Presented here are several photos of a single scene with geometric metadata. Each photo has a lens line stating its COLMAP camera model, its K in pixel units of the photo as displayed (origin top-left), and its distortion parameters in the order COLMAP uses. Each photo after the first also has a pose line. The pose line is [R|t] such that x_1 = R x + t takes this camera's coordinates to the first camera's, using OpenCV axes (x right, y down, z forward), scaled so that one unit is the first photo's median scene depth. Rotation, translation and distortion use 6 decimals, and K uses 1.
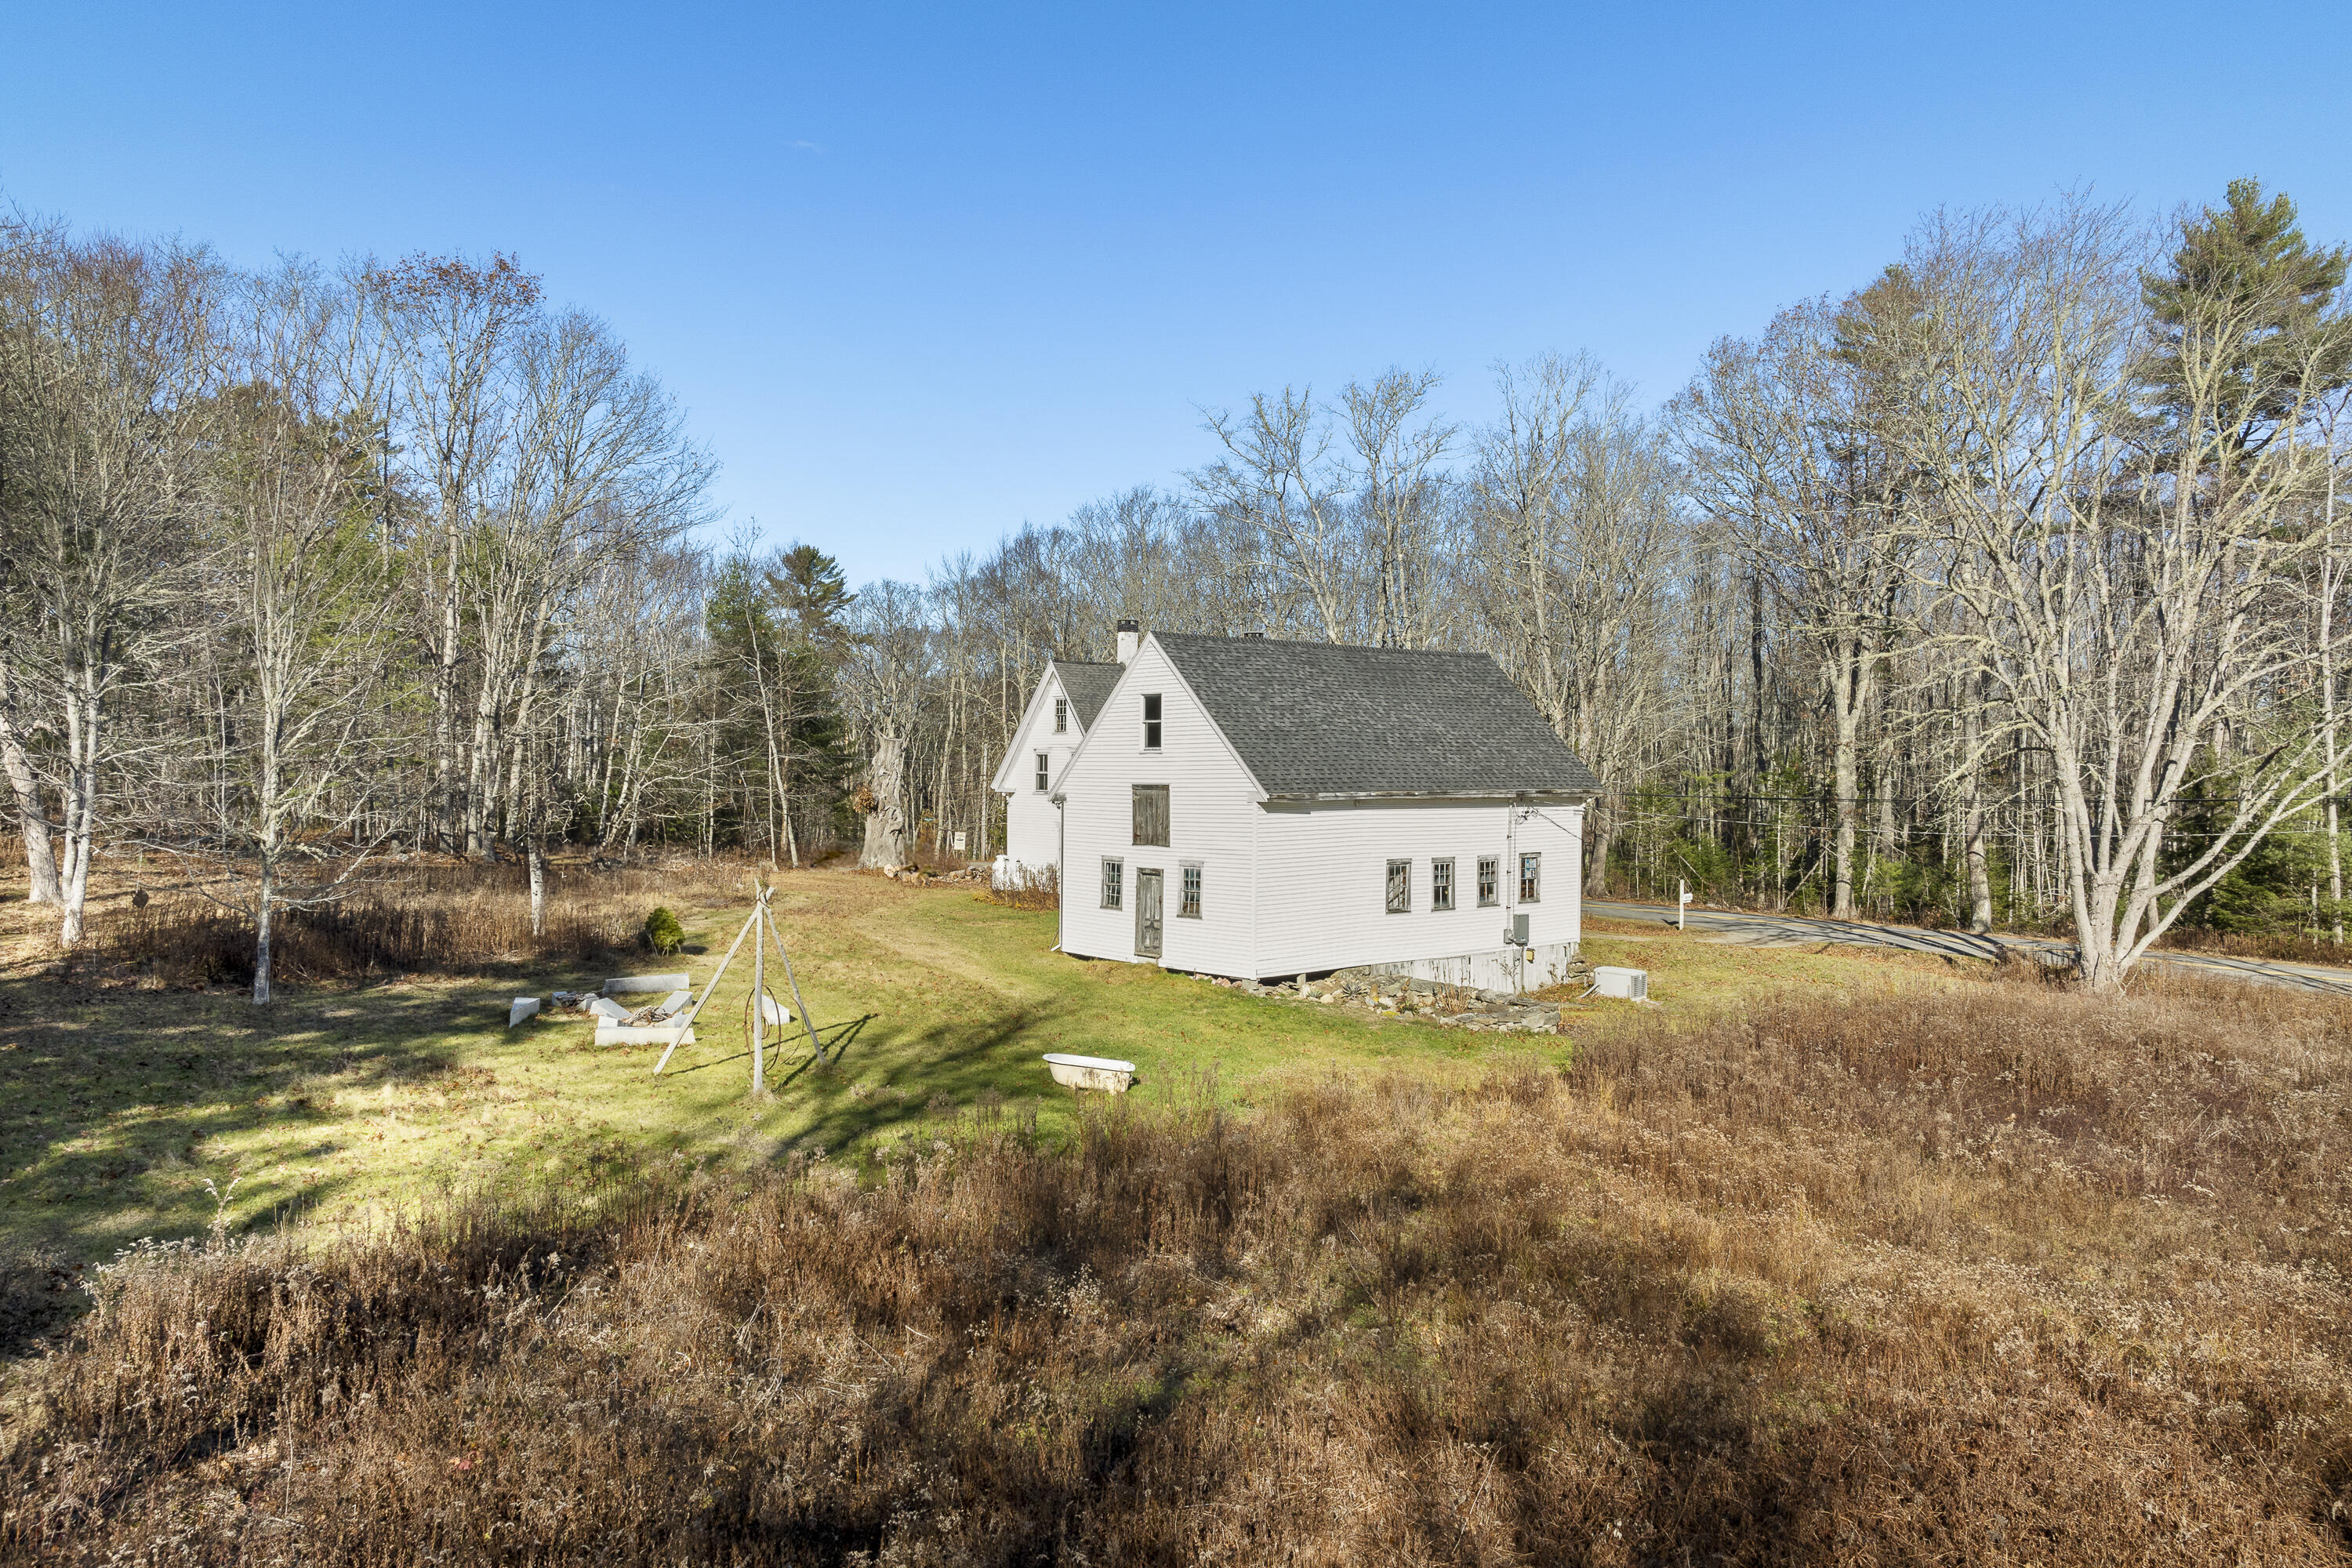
lens RADIAL K [[1598.8, 0, 1176.0], [0, 1598.8, 784.0], [0, 0, 1]] dist [0.001005, 0.003718]
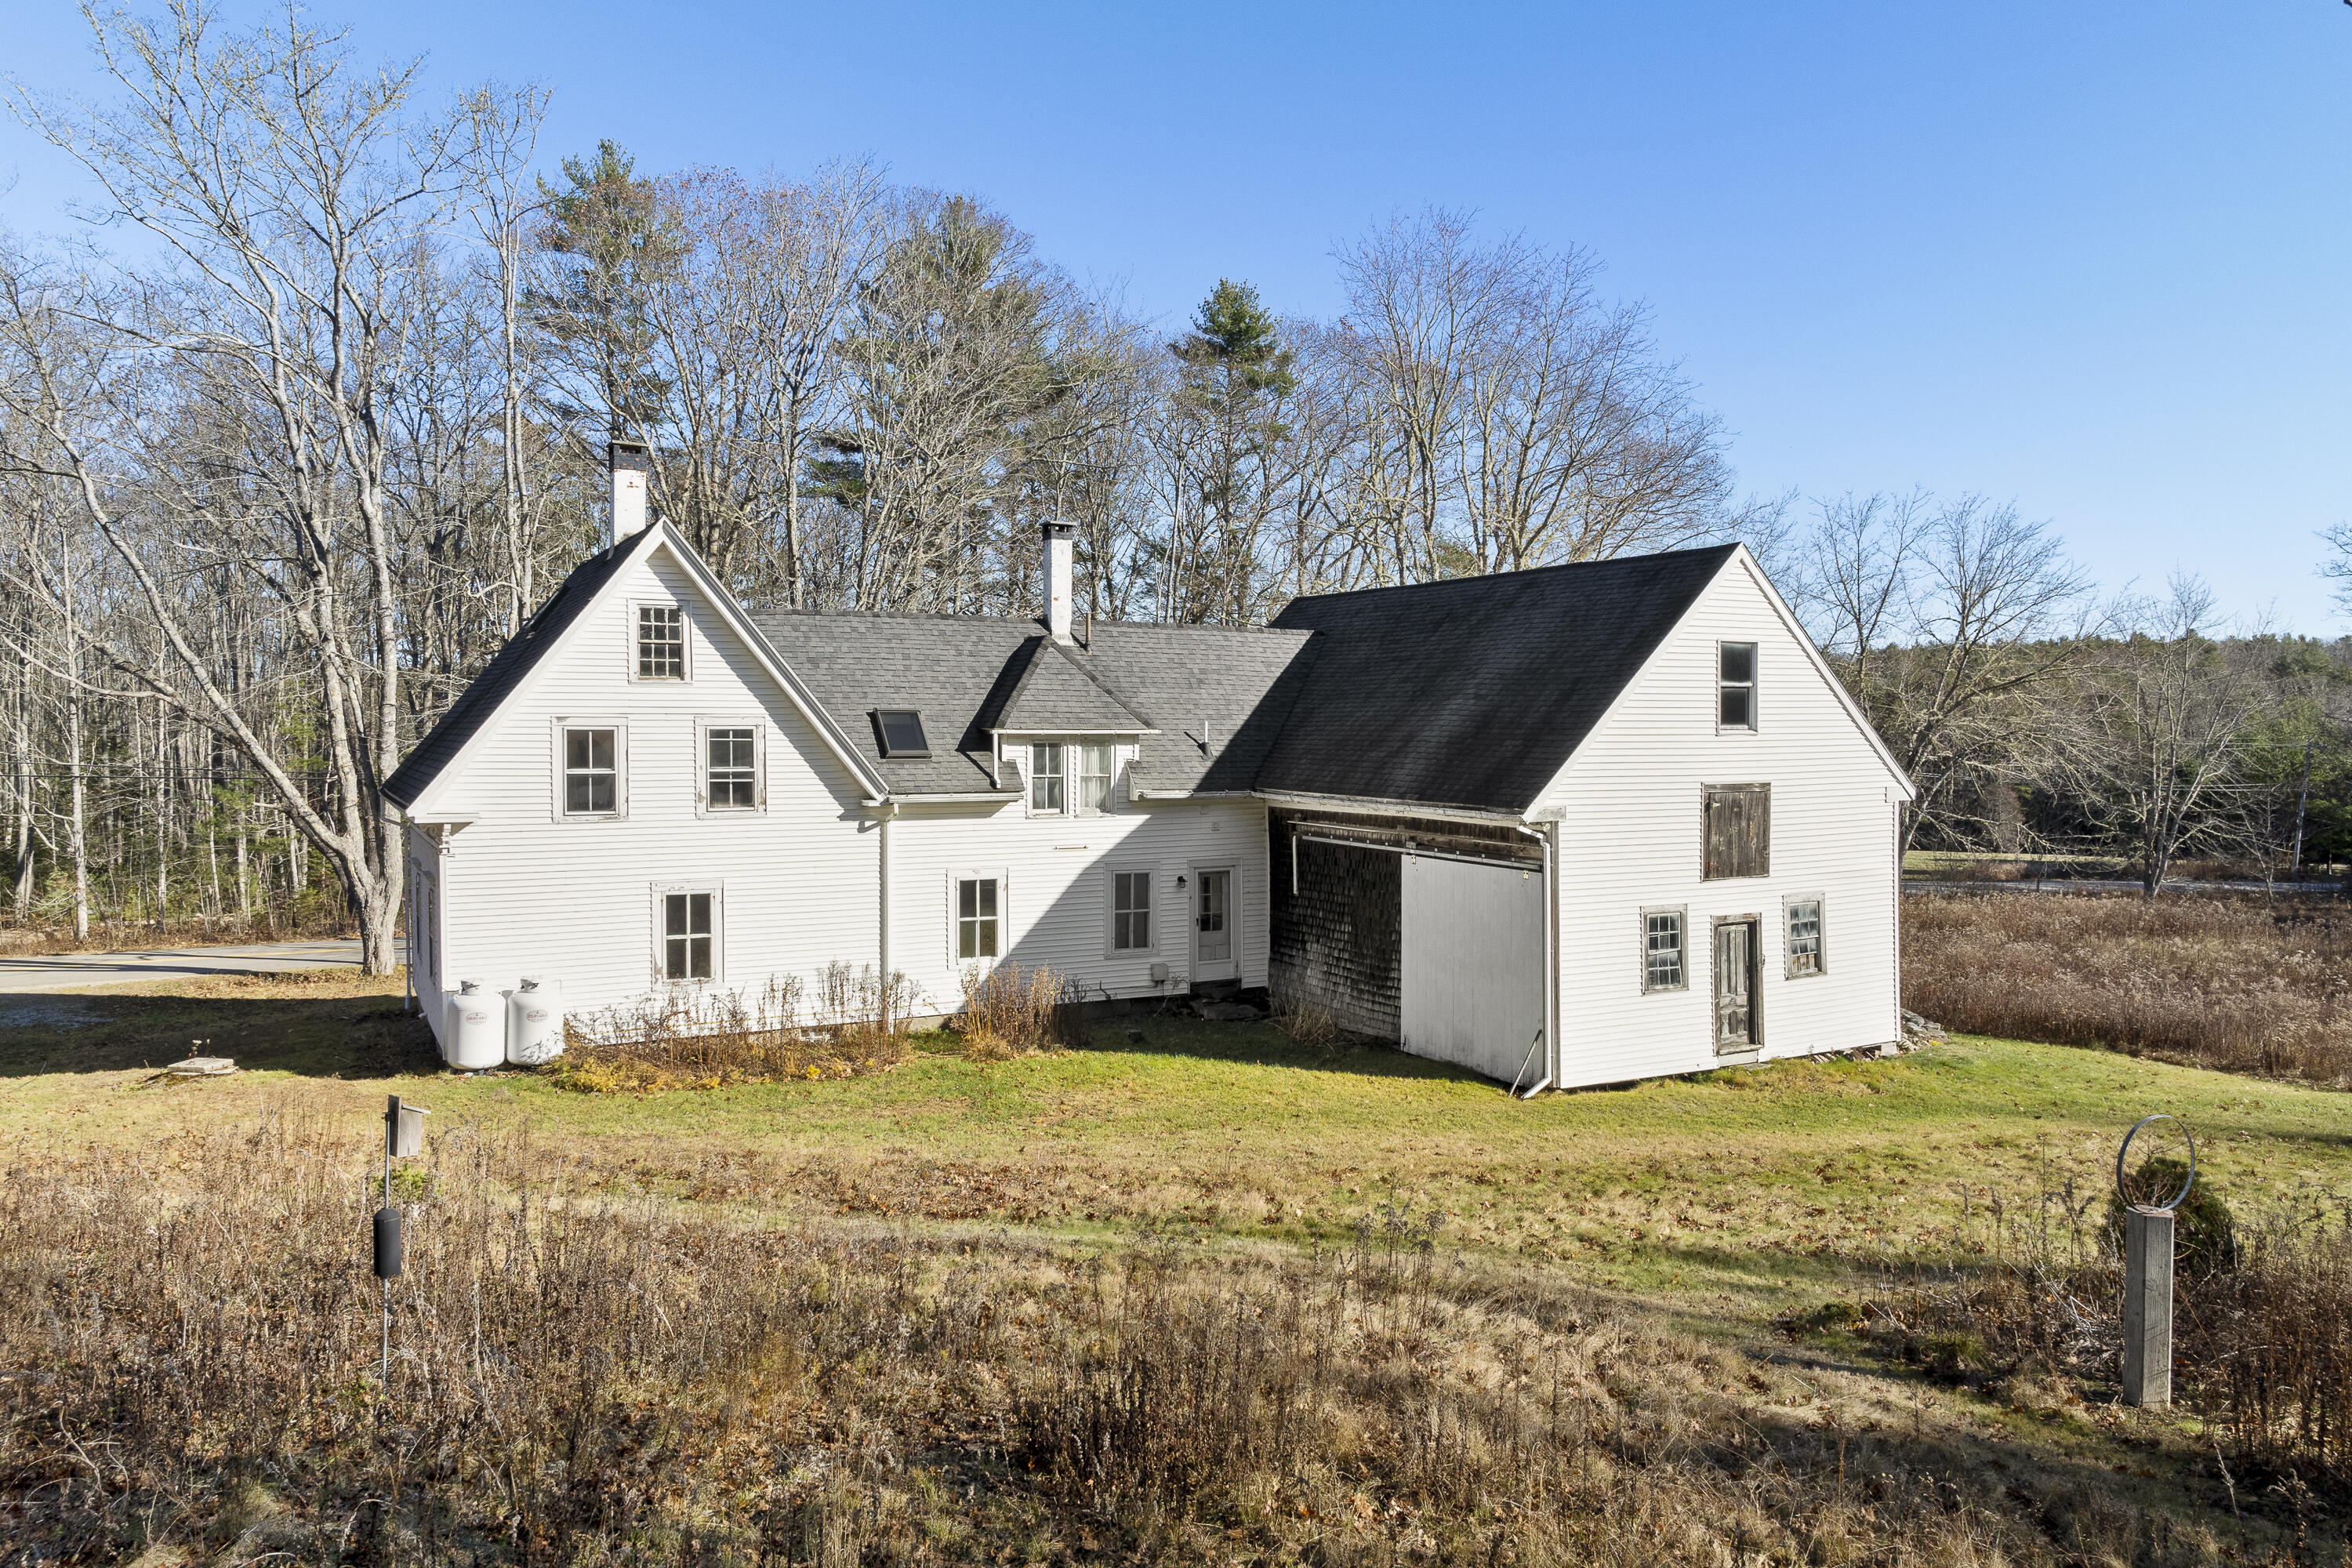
lens RADIAL K [[1598.8, 0, 1176.0], [0, 1598.8, 784.0], [0, 0, 1]] dist [0.001005, 0.003718]
pose [[0.196381, -0.034285, 0.979928, -0.678655], [0.011206, 0.999402, 0.032721, -0.022815], [-0.980464, 0.004556, 0.196647, 1.081969]]
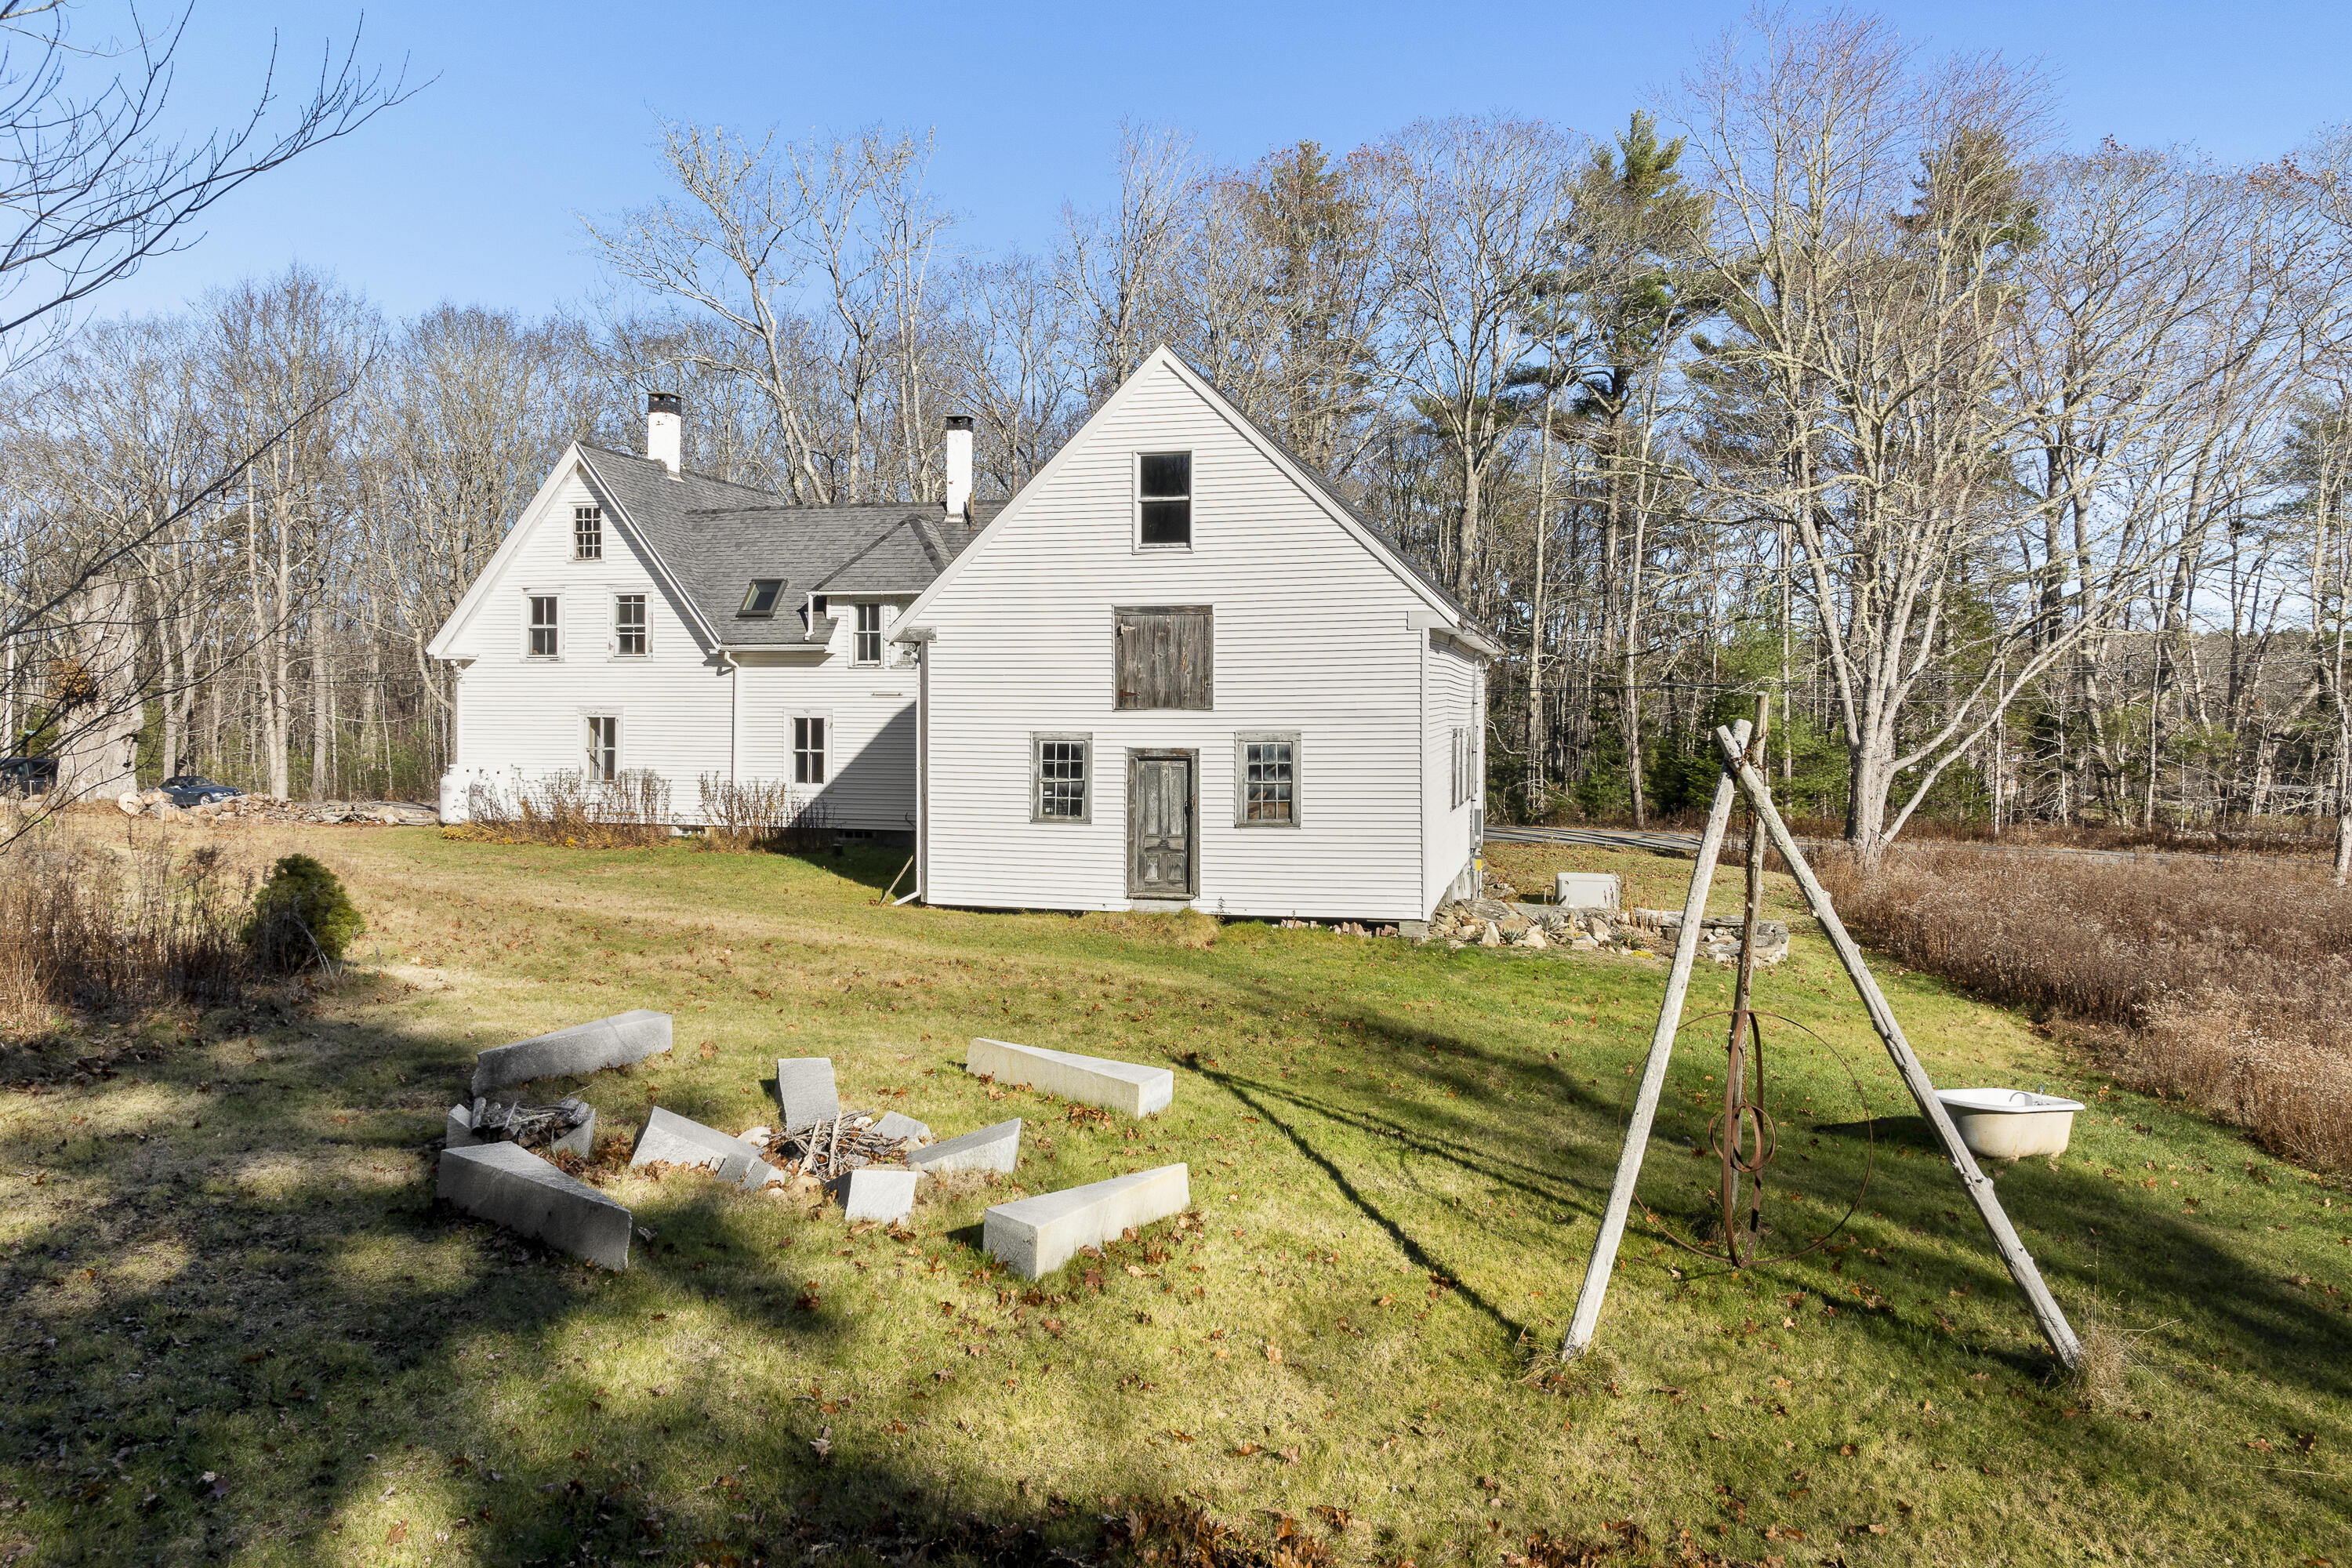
lens RADIAL K [[1615.5, 0, 1175.2], [0, 1615.5, 721.1], [0, 0, 1]] dist [0.004360, 0.001193]
pose [[0.810121, -0.002068, 0.586260, -0.356727], [0.002277, 0.999997, 0.000381, 0.041931], [-0.586259, 0.001026, 0.810123, 0.510389]]
